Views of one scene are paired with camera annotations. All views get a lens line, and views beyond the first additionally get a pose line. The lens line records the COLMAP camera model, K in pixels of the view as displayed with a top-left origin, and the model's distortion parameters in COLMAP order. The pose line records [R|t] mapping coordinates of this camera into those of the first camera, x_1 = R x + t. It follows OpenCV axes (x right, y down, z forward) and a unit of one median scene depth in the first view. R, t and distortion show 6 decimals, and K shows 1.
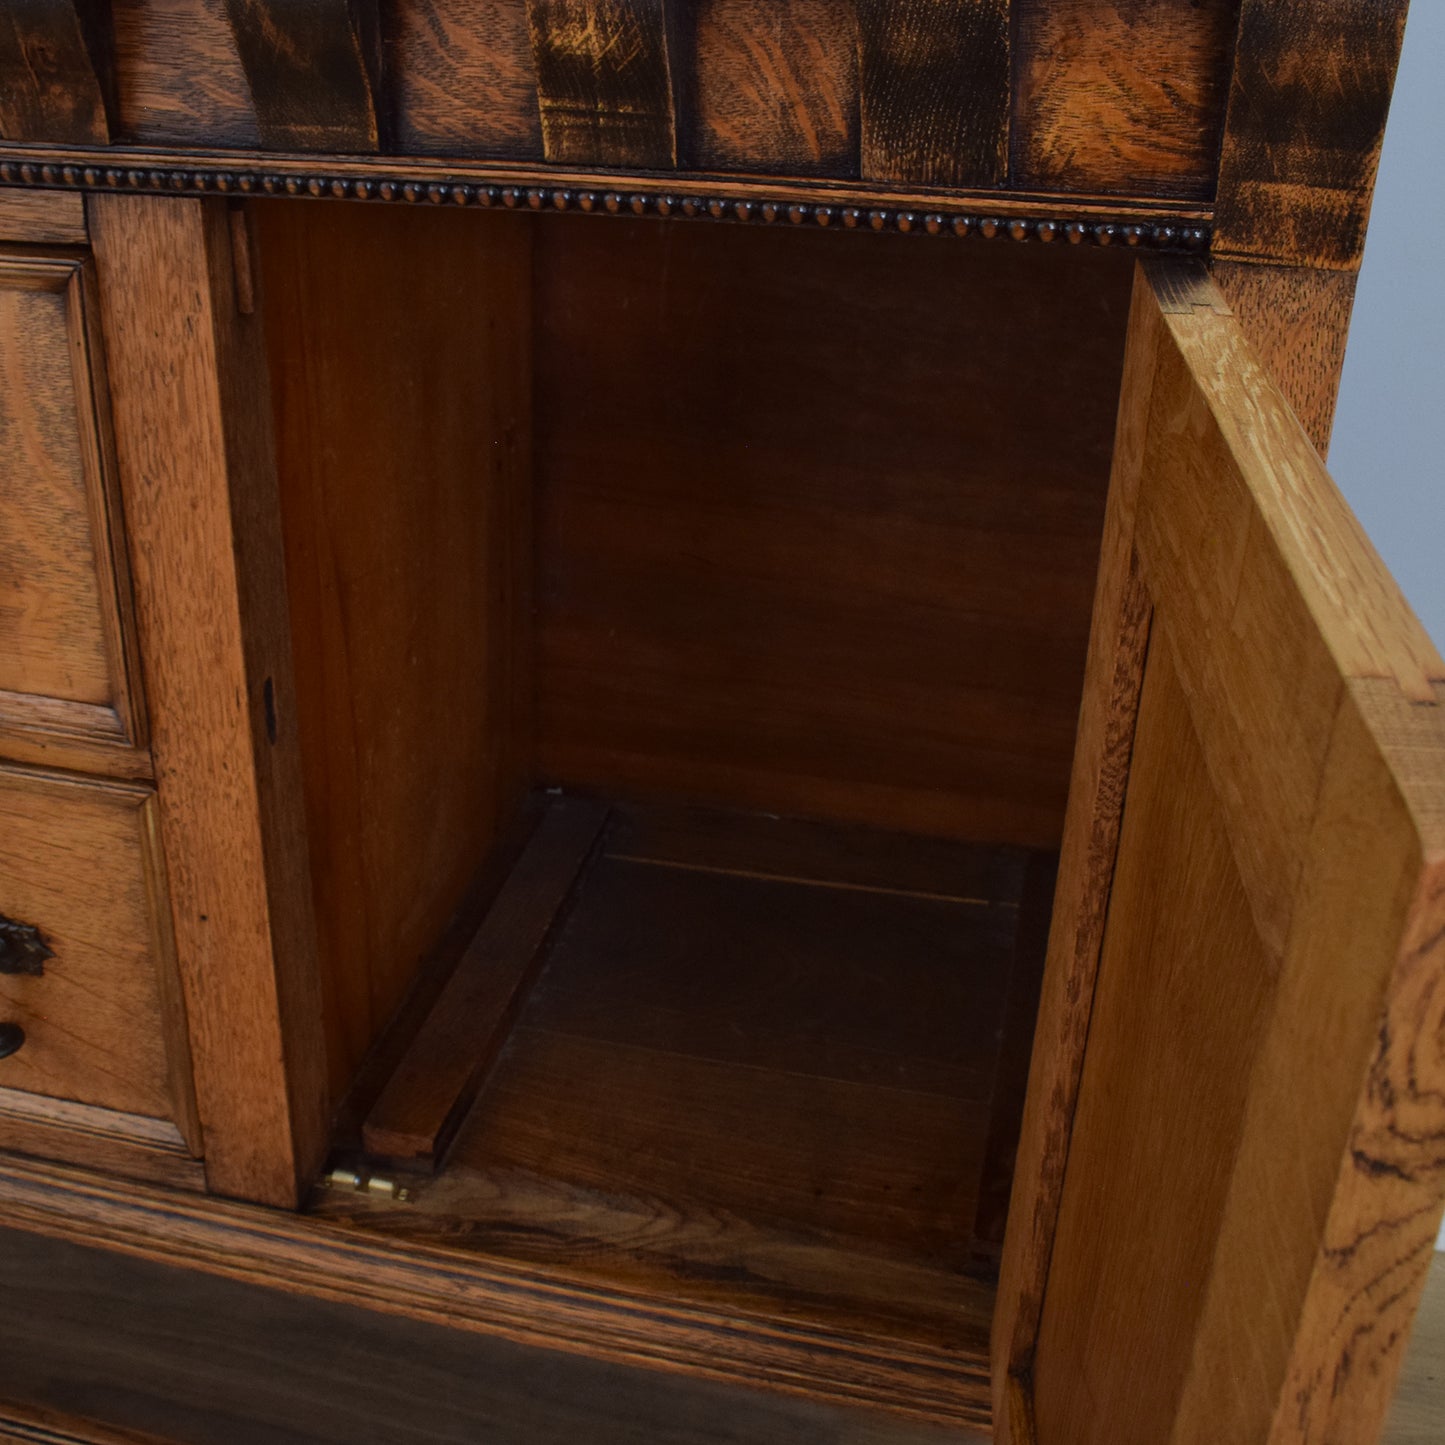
lens RADIAL K [[1887.7, 0, 572.4], [0, 1887.7, 724.4], [0, 0, 1]] dist [-0.095345, -0.010292]
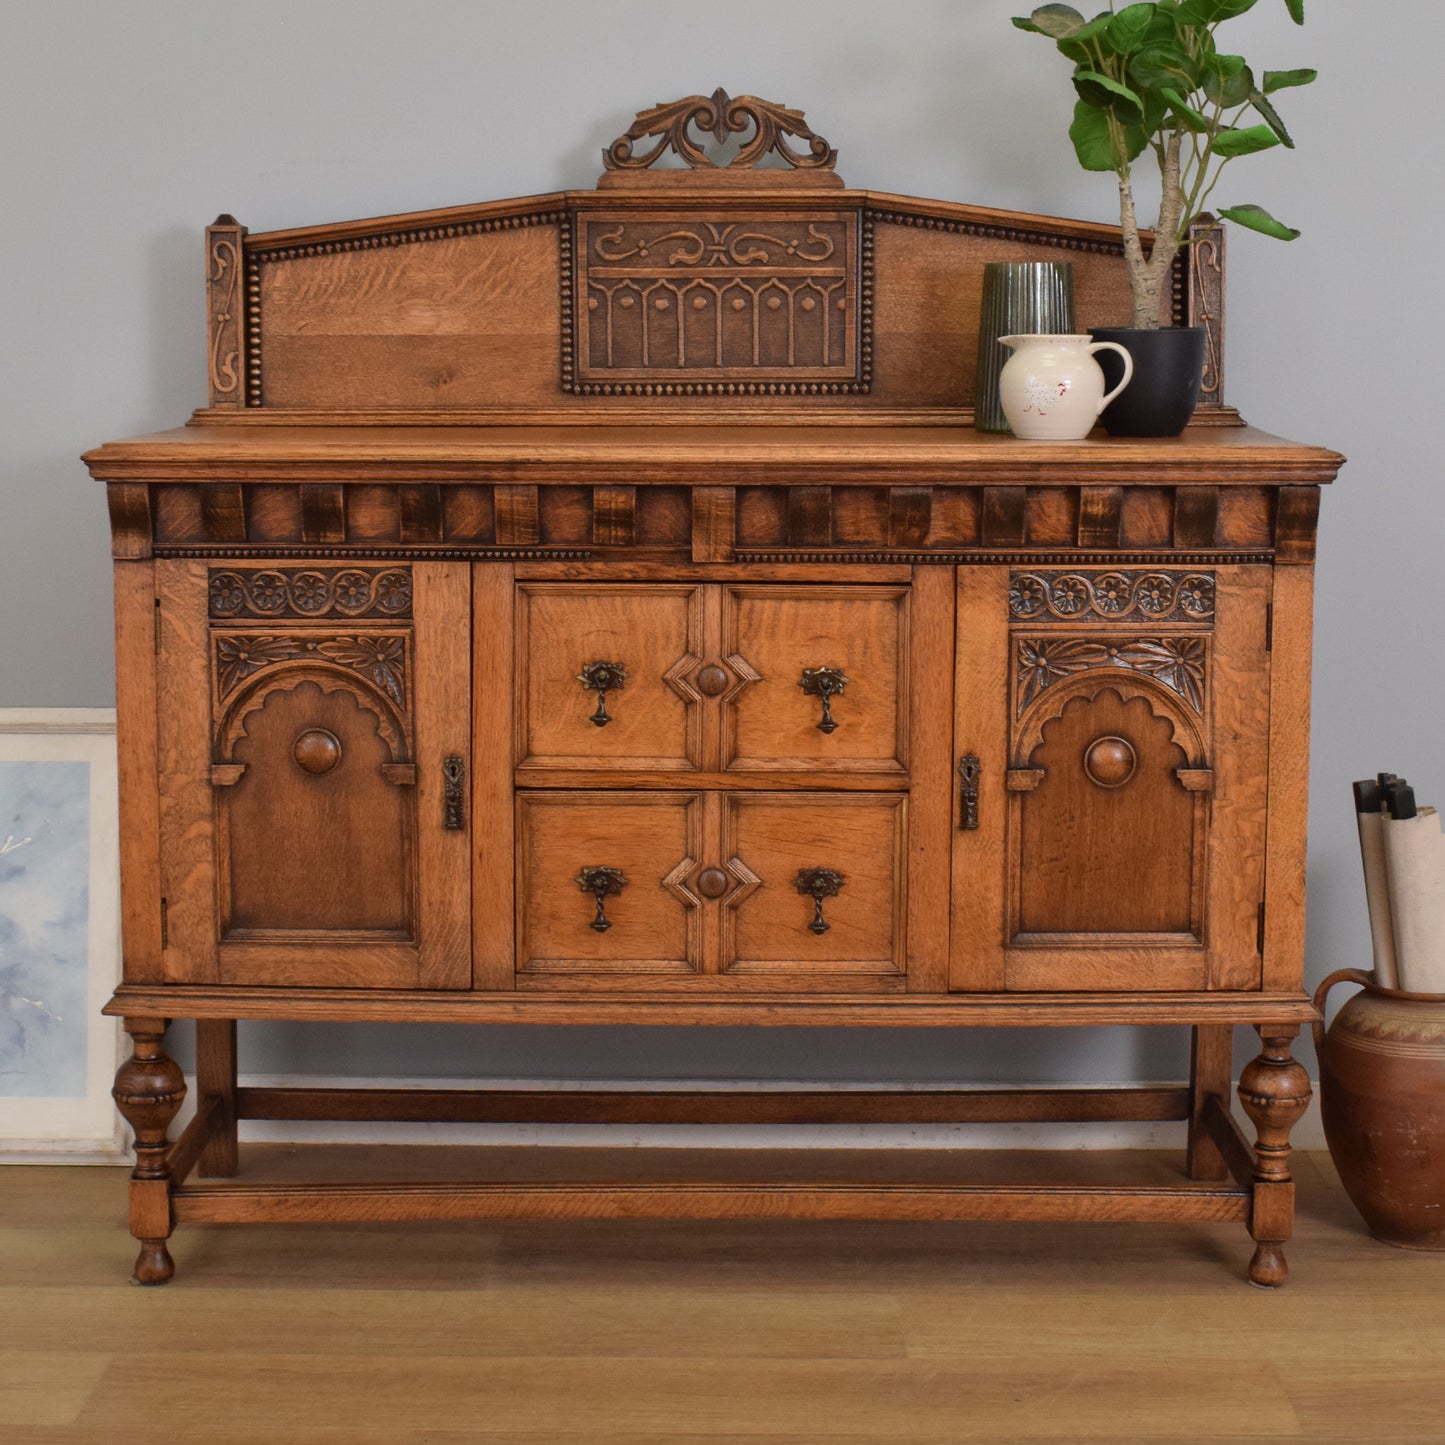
lens RADIAL K [[2697.4, 0, 726.2], [0, 2697.4, 661.2], [0, 0, 1]] dist [-0.067839, -0.058828]
pose [[0.960990, -0.022889, 0.275633, -1.617100], [0.120977, 0.930967, -0.344478, 1.214878], [-0.248720, 0.364385, 0.897420, -2.544731]]
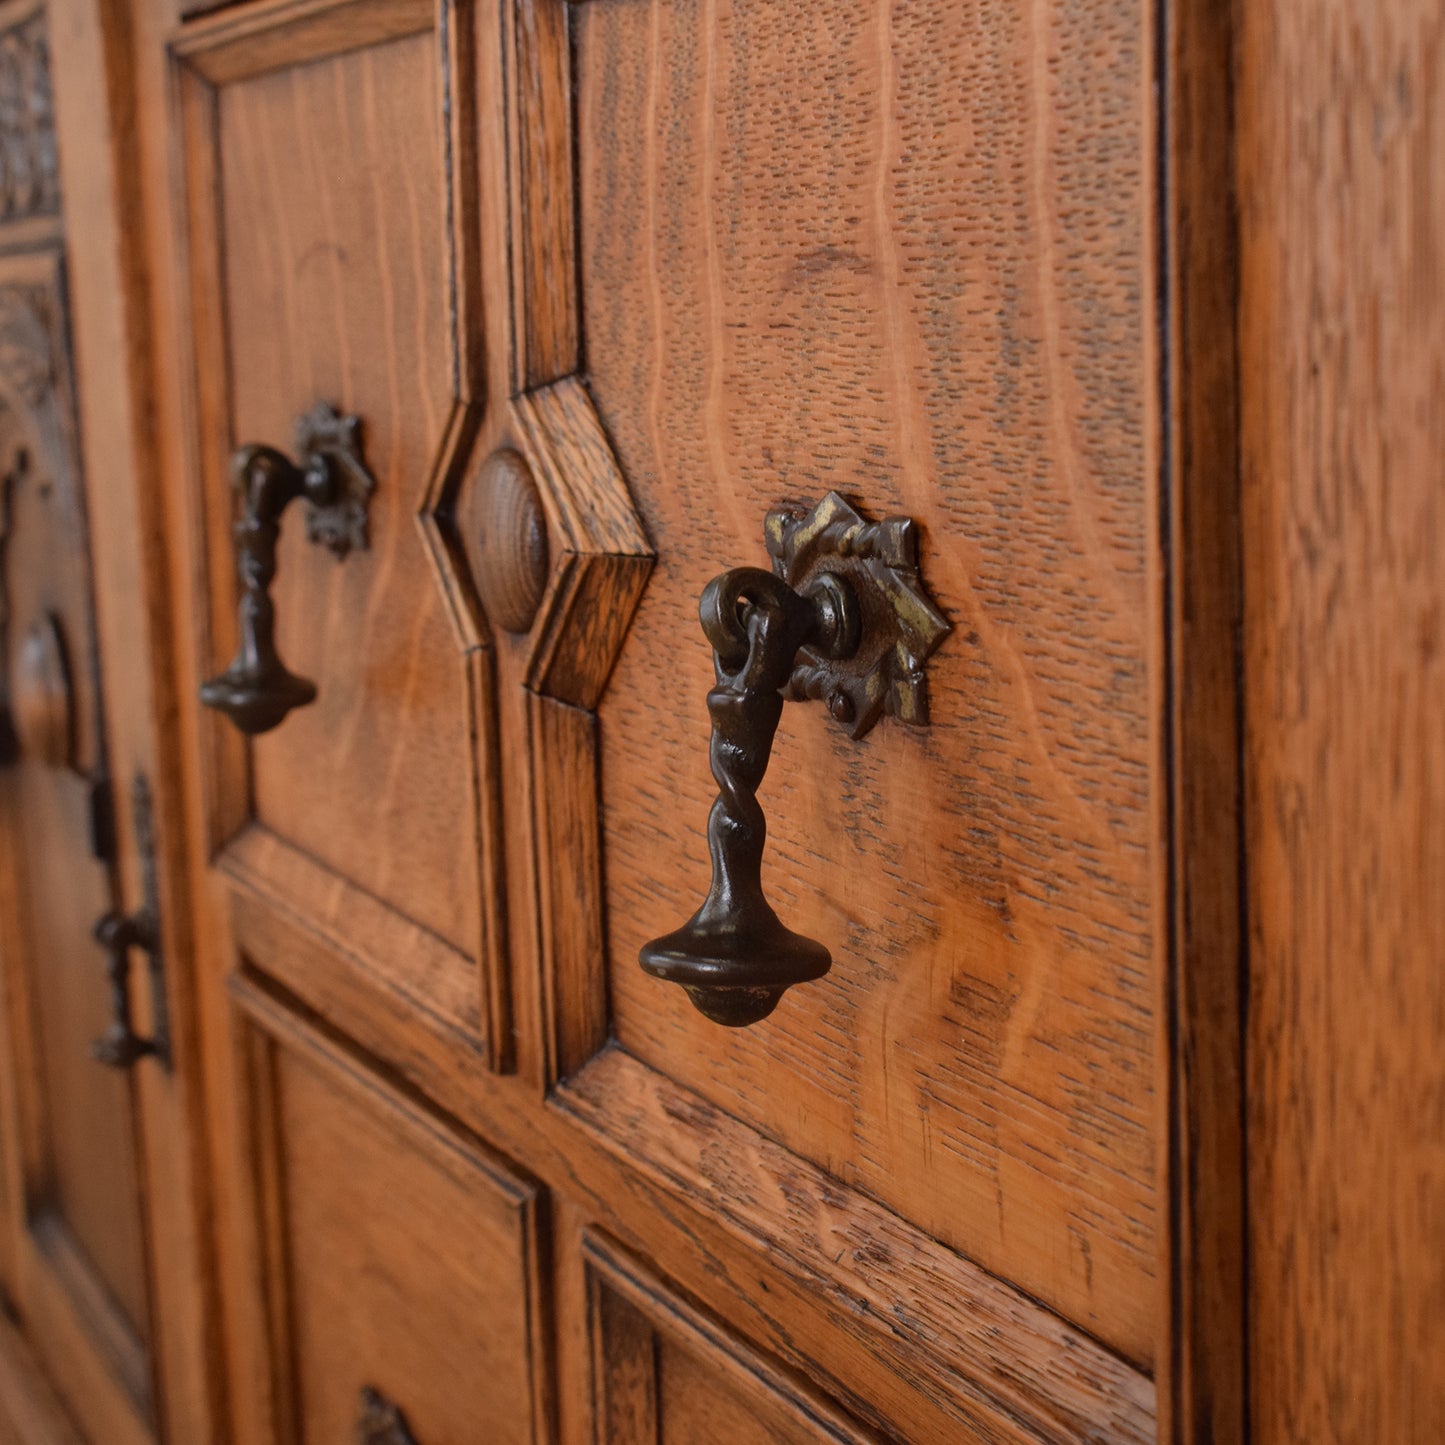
lens RADIAL K [[2882.6, 0, 722.3], [0, 2882.6, 696.6], [0, 0, 1]] dist [-0.070168, 0.155271]
pose [[0.658109, 0.097314, -0.746607, 0.027681], [-0.322083, 0.932689, -0.162338, -0.015704], [0.680555, 0.347305, 0.645155, 0.682545]]
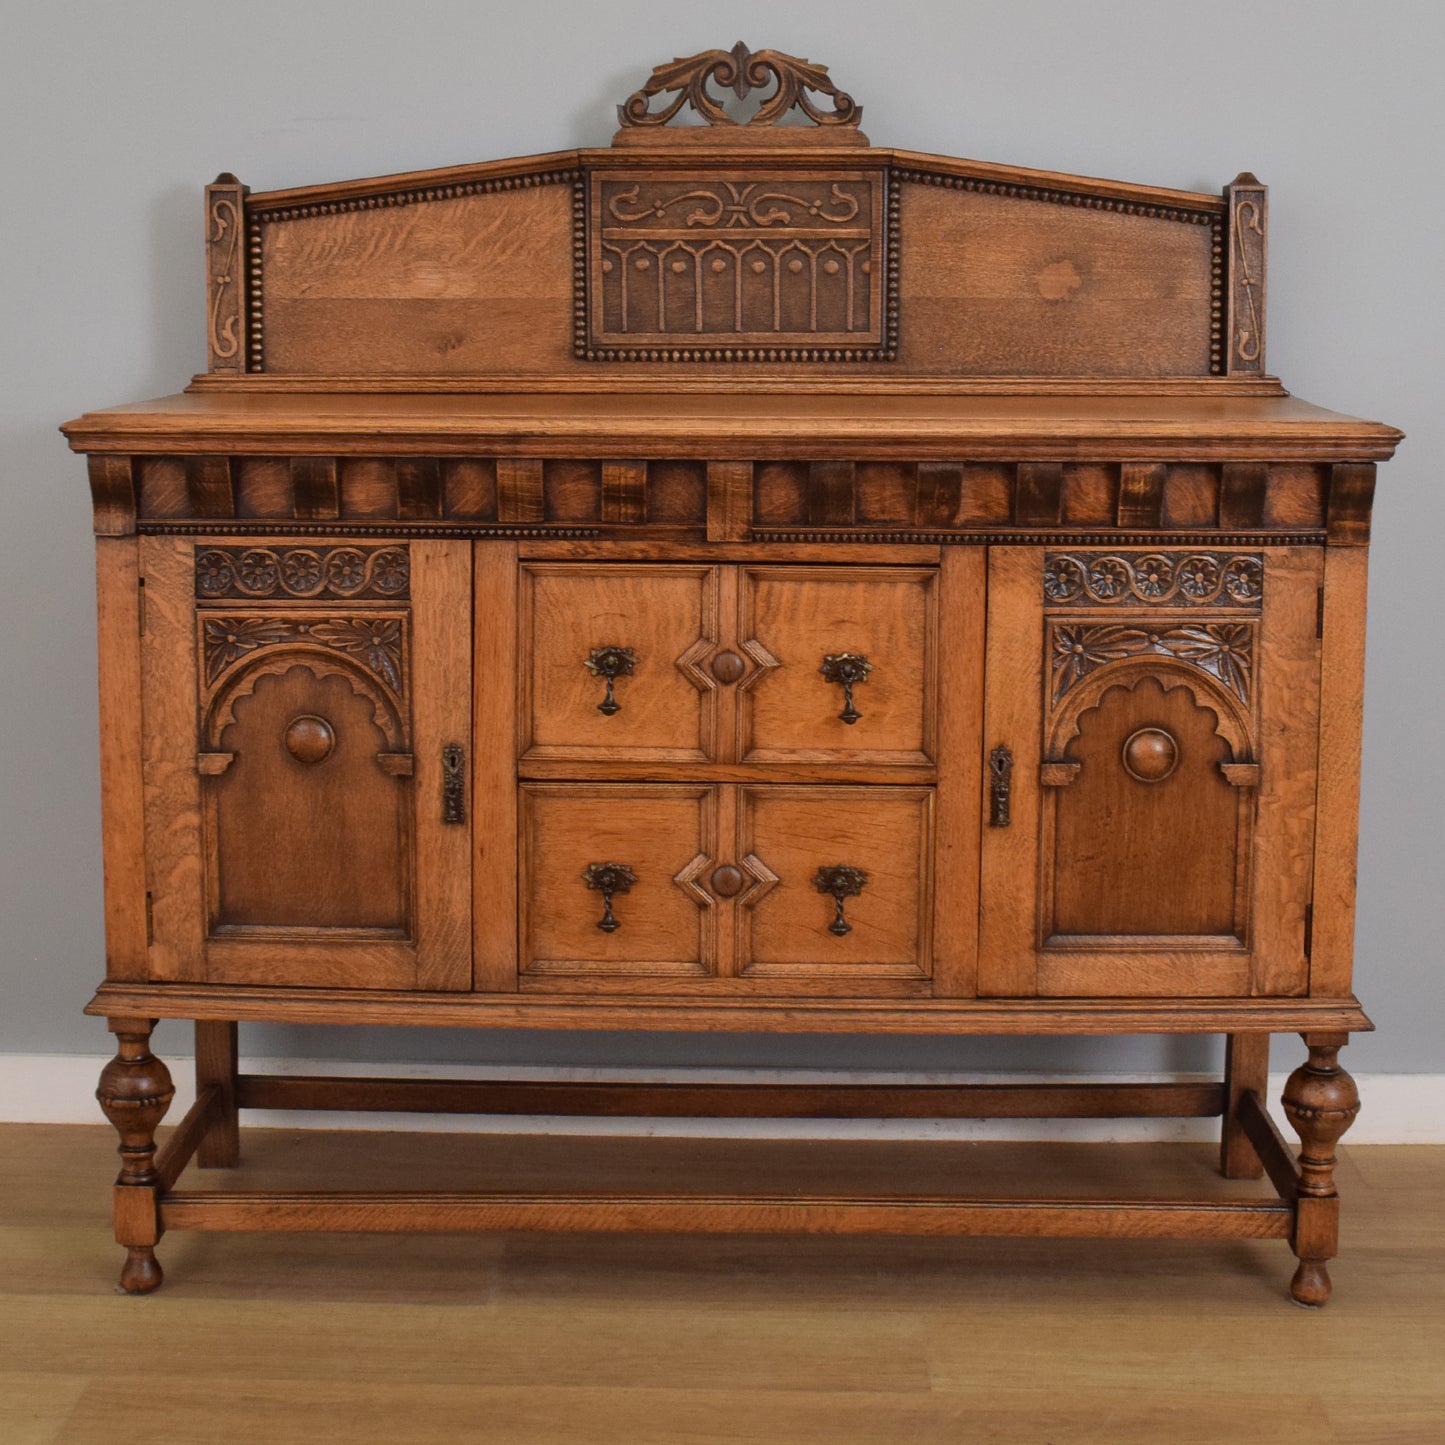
lens RADIAL K [[2469.2, 0, 720.5], [0, 2469.2, 582.1], [0, 0, 1]] dist [-0.094563, -0.020097]
pose [[0.965151, -0.017927, 0.261079, -1.441085], [0.111800, 0.930271, -0.349424, 0.952115], [-0.236610, 0.366436, 0.899856, -2.078324]]
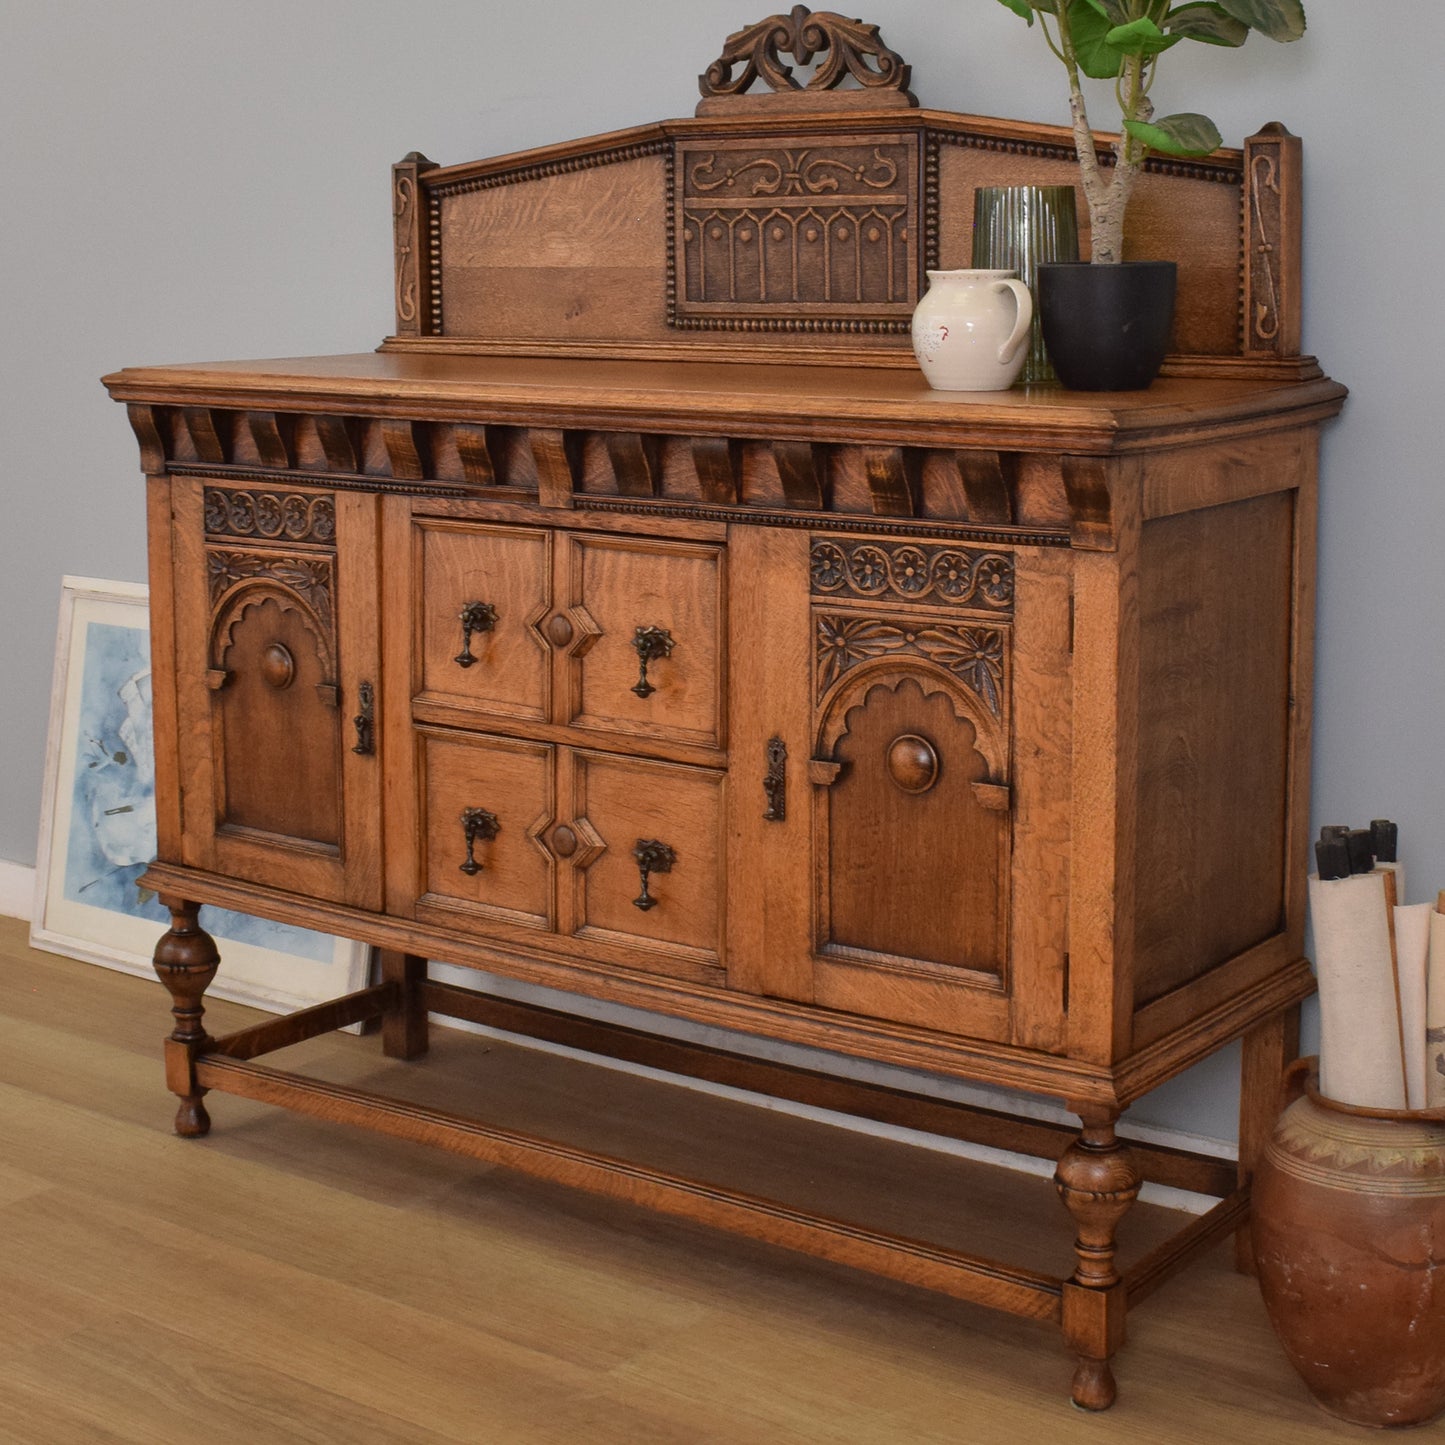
lens RADIAL K [[2570.9, 0, 728.4], [0, 2570.9, 584.9], [0, 0, 1]] dist [-0.095460, -0.042302]
pose [[0.936550, 0.053841, -0.346375, 0.968366], [-0.171548, 0.932117, -0.318952, 0.923786], [0.305689, 0.358134, 0.882210, -2.112951]]
